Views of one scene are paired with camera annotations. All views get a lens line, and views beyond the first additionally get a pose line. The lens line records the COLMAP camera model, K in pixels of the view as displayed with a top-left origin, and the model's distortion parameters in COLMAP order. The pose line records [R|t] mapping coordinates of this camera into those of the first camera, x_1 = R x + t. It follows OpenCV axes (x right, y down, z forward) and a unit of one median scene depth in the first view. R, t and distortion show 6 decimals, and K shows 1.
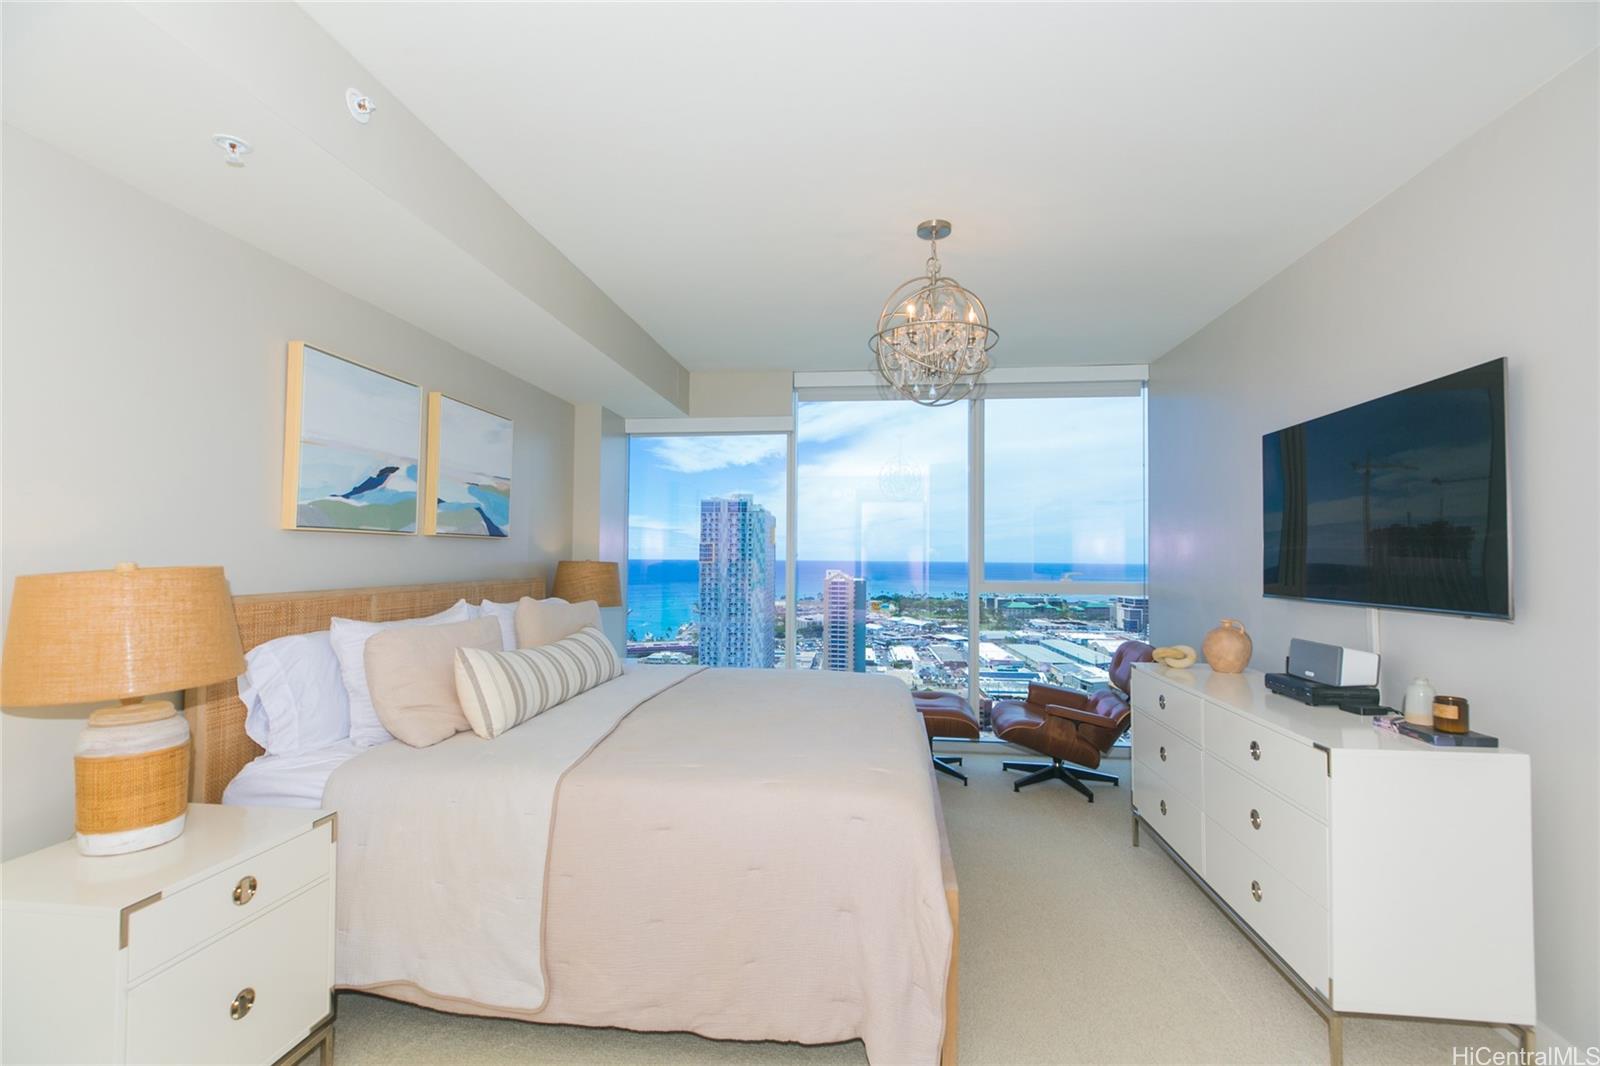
lens RADIAL K [[714.3, 0, 823.8], [0, 714.3, 532.8], [0, 0, 1]] dist [0.008653, -0.000339]
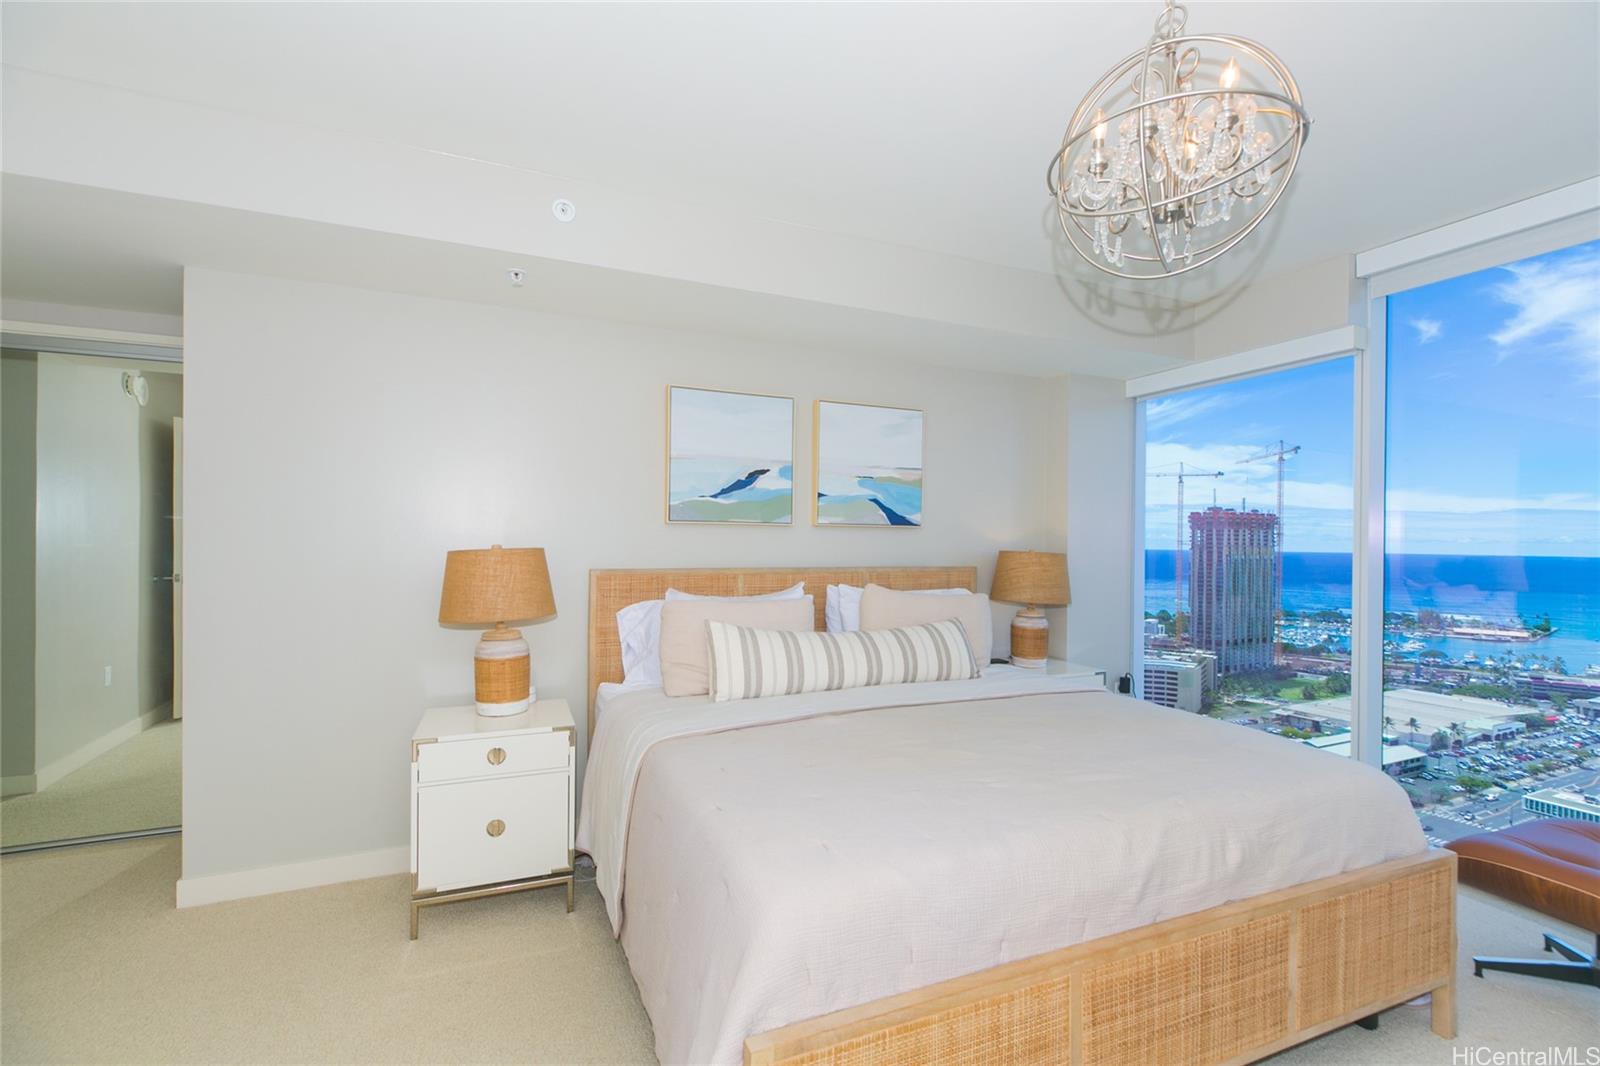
lens RADIAL K [[724.3, 0, 800.0], [0, 724.3, 533.0], [0, 0, 1]] dist [0.010643, -0.000286]
pose [[0.490249, -0.013673, -0.871475, 0.474781], [0.022522, 0.999742, -0.003015, 0.019505], [0.871291, -0.018149, 0.490430, 0.433887]]
